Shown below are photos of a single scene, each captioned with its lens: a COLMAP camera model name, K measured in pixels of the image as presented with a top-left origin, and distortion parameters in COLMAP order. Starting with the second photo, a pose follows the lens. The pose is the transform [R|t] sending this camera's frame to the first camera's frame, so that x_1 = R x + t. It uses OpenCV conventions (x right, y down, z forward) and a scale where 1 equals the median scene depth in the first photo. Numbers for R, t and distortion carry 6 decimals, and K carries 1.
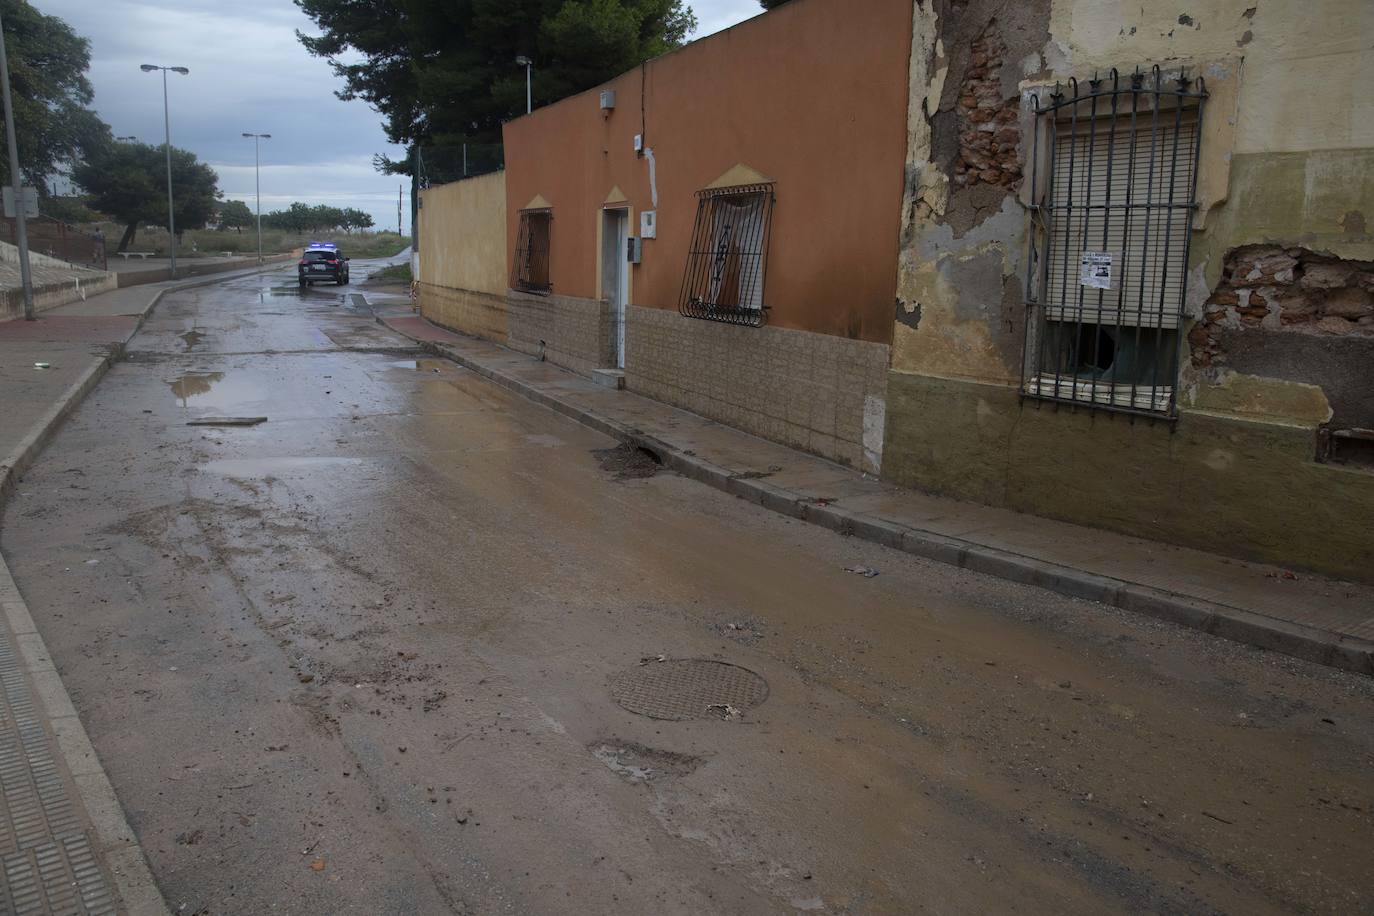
lens RADIAL K [[1077.3, 0, 687.0], [0, 1077.3, 458.0], [0, 0, 1]] dist [-0.058133, 0.000560]
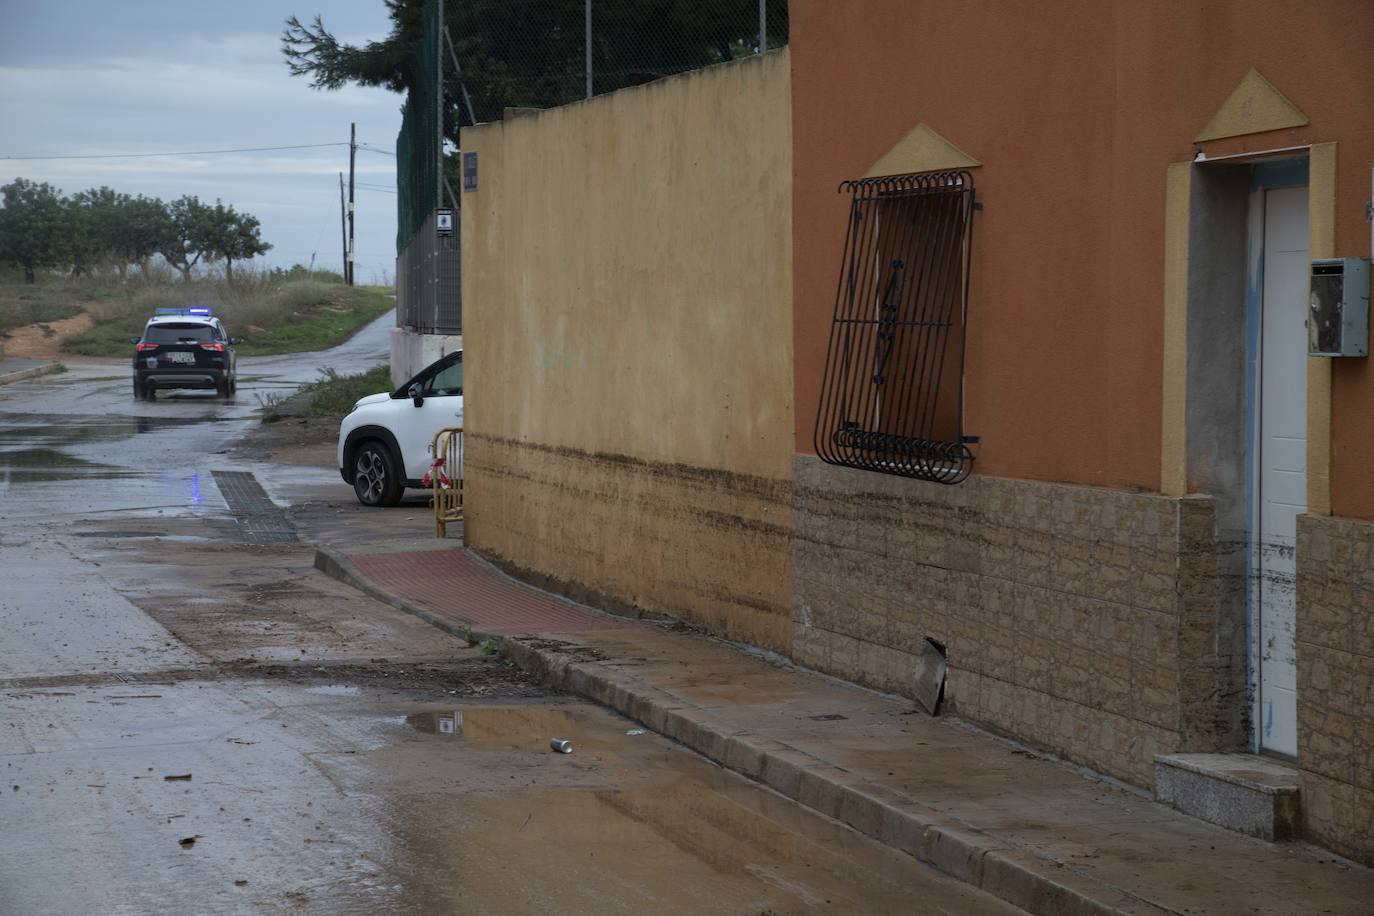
lens RADIAL K [[3488.8, 0, 687.0], [0, 3488.8, 458.0], [0, 0, 1]] dist [0.756228, -0.019787]
pose [[0.987041, -0.015619, -0.159708, -0.049389], [-0.008586, 0.988687, -0.149749, -0.018128], [0.160240, 0.149180, 0.975740, 0.091373]]
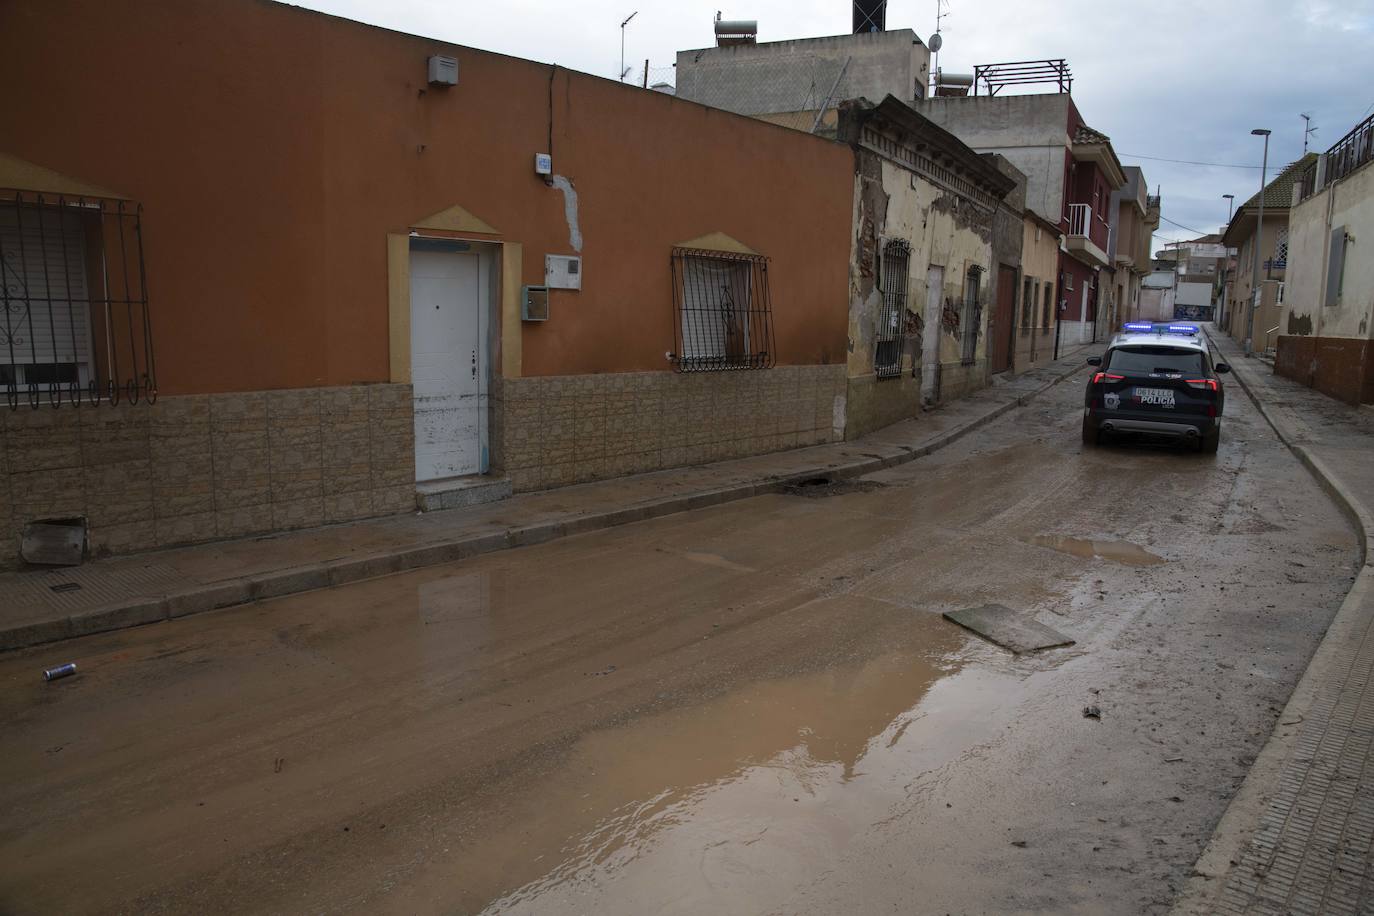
lens RADIAL K [[944.7, 0, 687.0], [0, 944.7, 458.0], [0, 0, 1]] dist [-0.111538, 0.071354]
pose [[-0.420870, -0.169174, 0.891206, -0.515100], [0.137424, 0.959226, 0.246983, -0.175370], [-0.896651, 0.226421, -0.380461, 0.870629]]
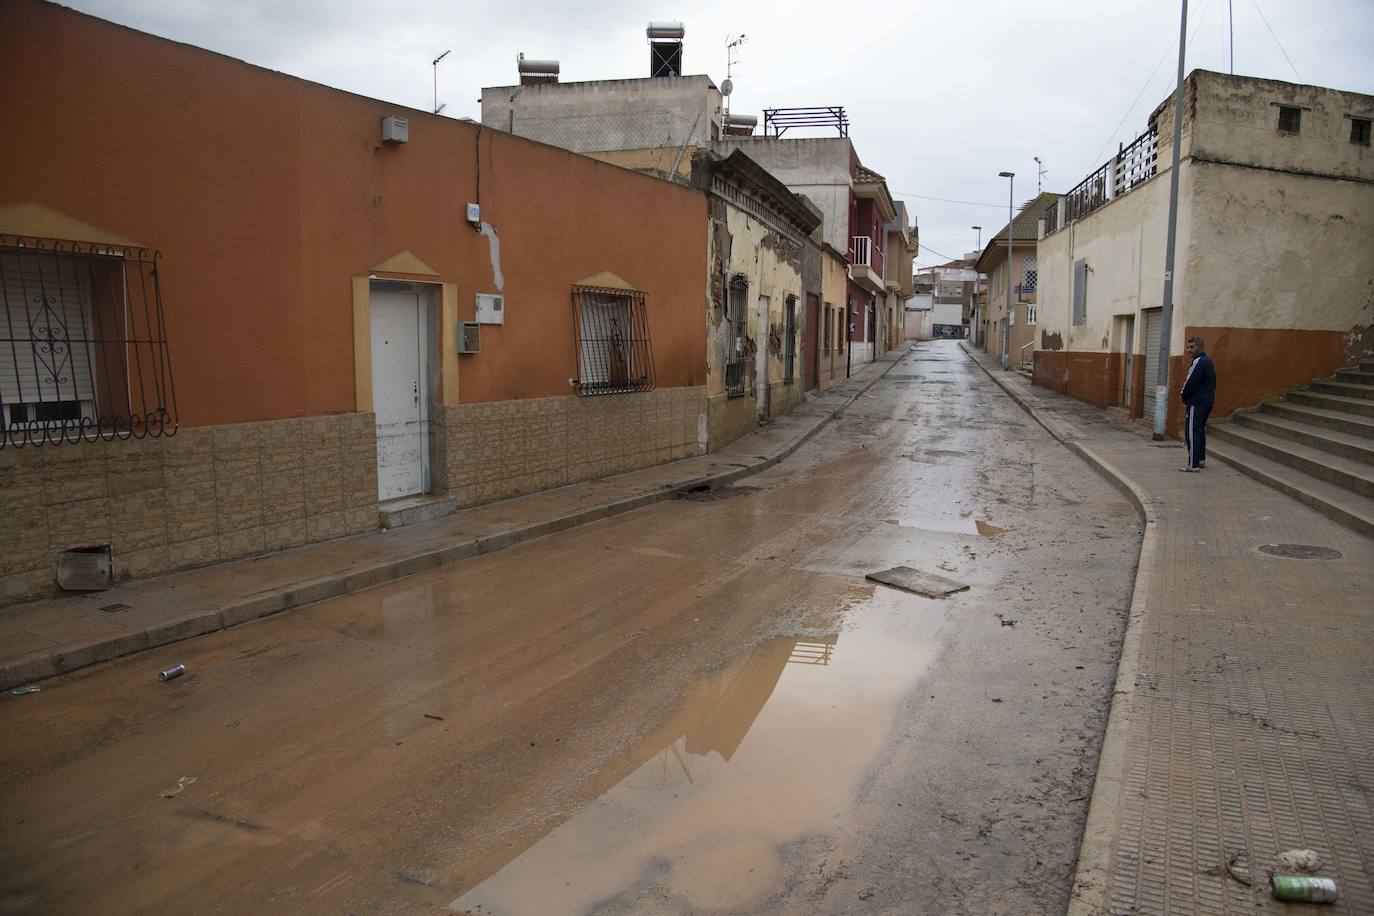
lens RADIAL K [[944.7, 0, 687.0], [0, 944.7, 458.0], [0, 0, 1]] dist [-0.111538, 0.071354]
pose [[-0.620430, -0.120110, 0.775009, -0.539000], [0.126894, 0.959808, 0.250334, -0.195318], [-0.773928, 0.253659, -0.580253, 0.971196]]
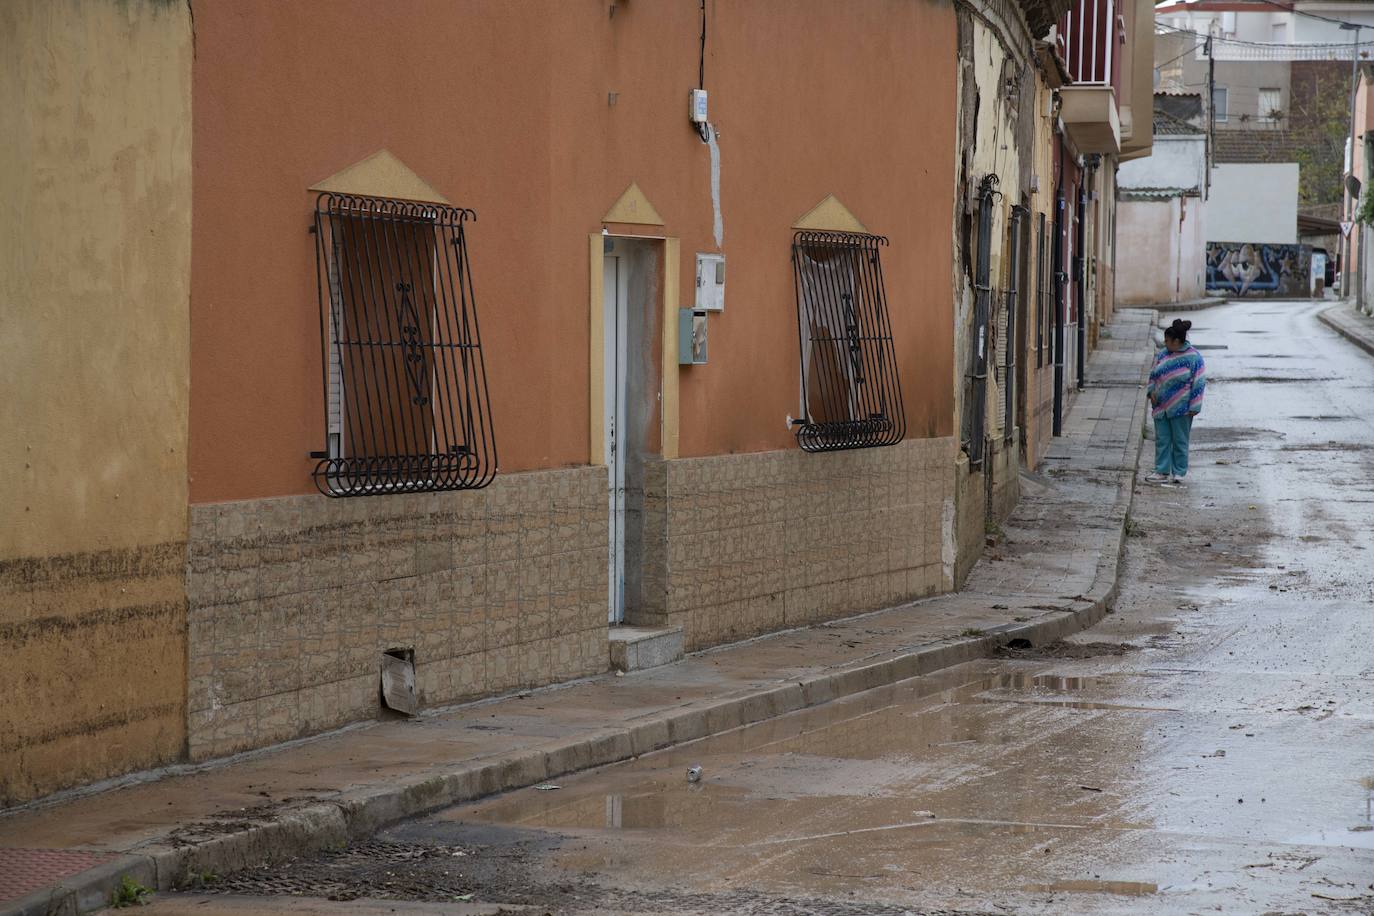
lens RADIAL K [[4017.0, 0, 687.0], [0, 4017.0, 458.0], [0, 0, 1]] dist [1.018529, 0.278081]
pose [[-0.728604, -0.049914, 0.683114, -0.894778], [0.105507, 0.977259, 0.183940, -0.336934], [-0.676760, 0.206093, -0.706769, 1.635036]]
